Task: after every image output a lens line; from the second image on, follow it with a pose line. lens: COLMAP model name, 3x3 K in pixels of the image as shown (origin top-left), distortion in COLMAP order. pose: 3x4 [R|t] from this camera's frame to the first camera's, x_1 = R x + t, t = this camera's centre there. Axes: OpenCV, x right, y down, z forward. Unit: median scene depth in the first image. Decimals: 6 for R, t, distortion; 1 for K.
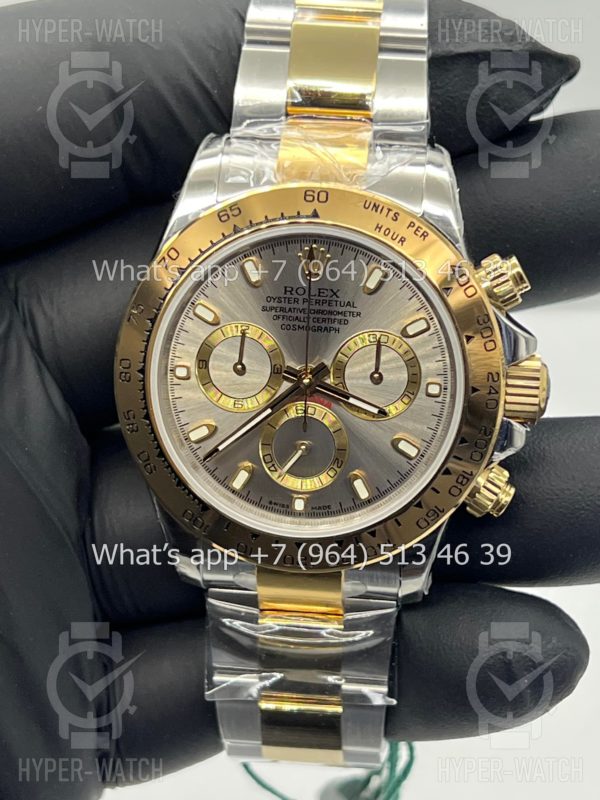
lens RADIAL K [[1878.4, 0, 302.9], [0, 1878.4, 399.4], [0, 0, 1]] dist [0.242269, 0.000000]
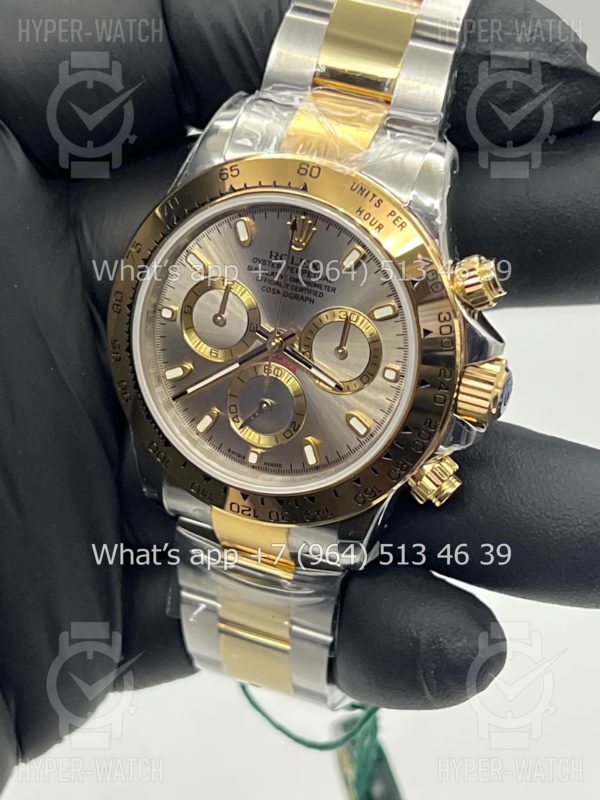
lens RADIAL K [[1878.4, 0, 299.4], [0, 1878.4, 398.8], [0, 0, 1]] dist [0.242269, 0.000000]
pose [[0.958425, 0.189148, -0.213645, 0.242003], [-0.174928, 0.981009, 0.083790, -0.069207], [0.225437, -0.042934, 0.973311, -0.014921]]
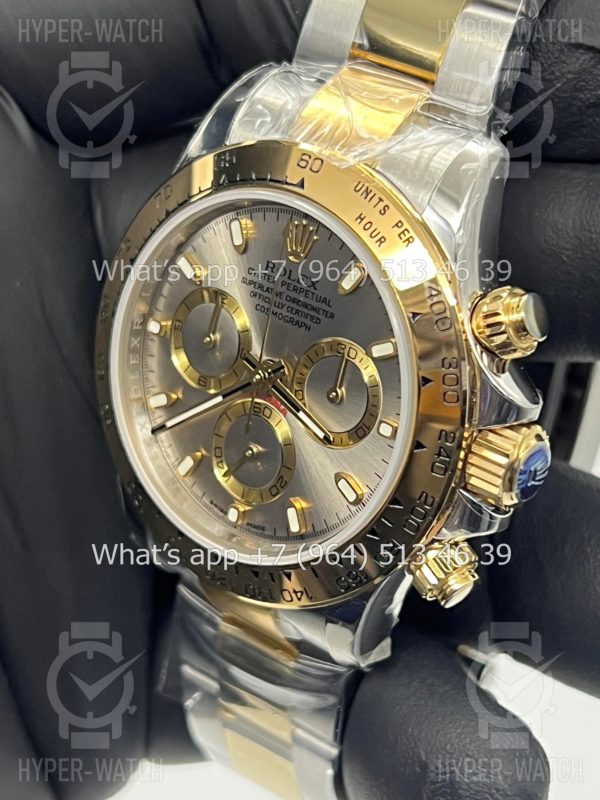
lens RADIAL K [[1878.4, 0, 296.7], [0, 1878.4, 400.0], [0, 0, 1]] dist [0.242269, 0.000000]
pose [[0.833918, 0.279710, -0.475755, 0.412208], [-0.242628, 0.960084, 0.139176, -0.119079], [0.495694, -0.000630, 0.868497, 0.279437]]
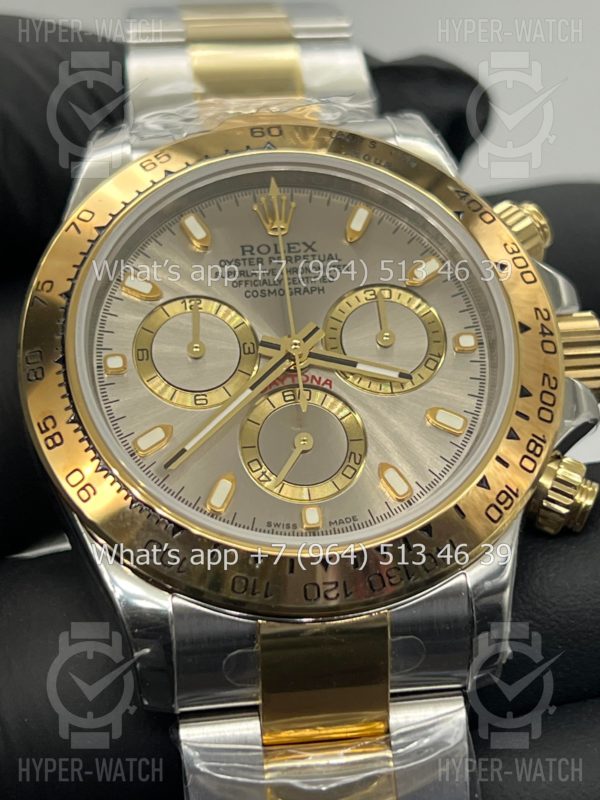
lens RADIAL K [[1878.4, 0, 296.0], [0, 1878.4, 396.3], [0, 0, 1]] dist [0.242269, 0.000000]
pose [[0.970655, -0.073289, 0.229037, -0.161320], [0.185712, 0.833532, -0.520323, 0.375070], [-0.152776, 0.547588, 0.822682, 0.417384]]
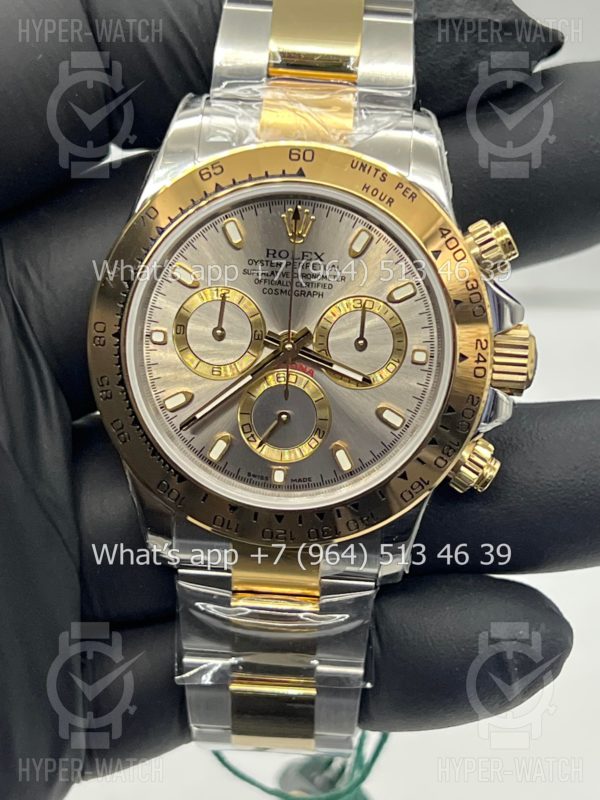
lens RADIAL K [[1878.4, 0, 298.8], [0, 1878.4, 406.9], [0, 0, 1]] dist [0.242269, 0.000000]
pose [[0.998354, 0.011580, 0.056173, -0.046466], [-0.009094, 0.998976, -0.044315, 0.063266], [-0.056629, 0.043731, 0.997437, 0.037374]]
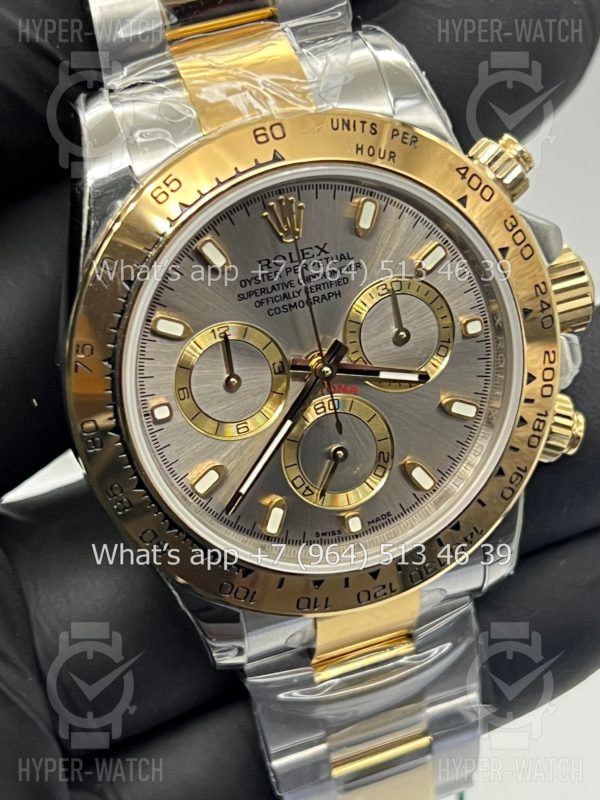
lens RADIAL K [[1878.4, 0, 287.2], [0, 1878.4, 394.0], [0, 0, 1]] dist [0.242269, 0.000000]
pose [[0.901680, -0.326551, 0.283440, -0.229286], [0.310475, 0.945174, 0.101249, -0.081848], [-0.300963, -0.003293, 0.953630, 0.273032]]
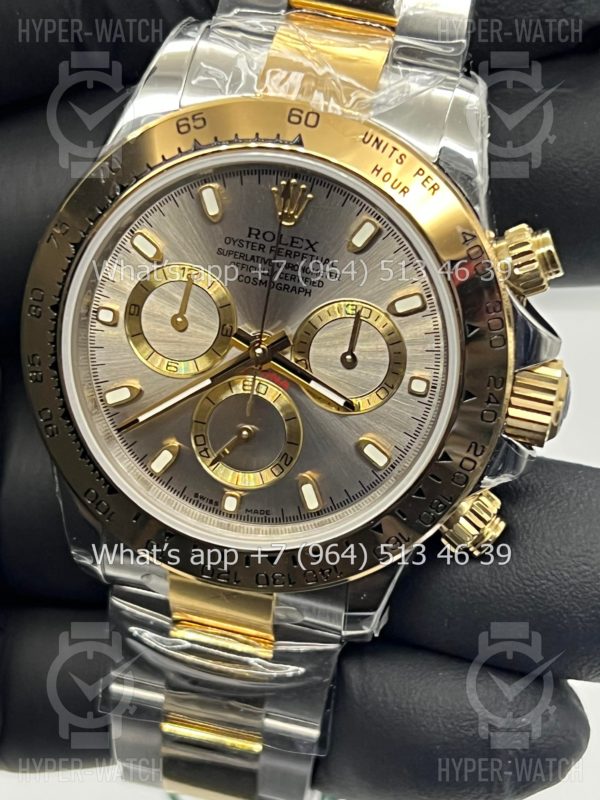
lens RADIAL K [[1878.4, 0, 305.9], [0, 1878.4, 395.4], [0, 0, 1]] dist [0.242269, 0.000000]
pose [[0.987999, 0.147714, -0.045143, 0.058532], [-0.145200, 0.987891, 0.054665, -0.036957], [0.052671, -0.047454, 0.997484, 0.216497]]
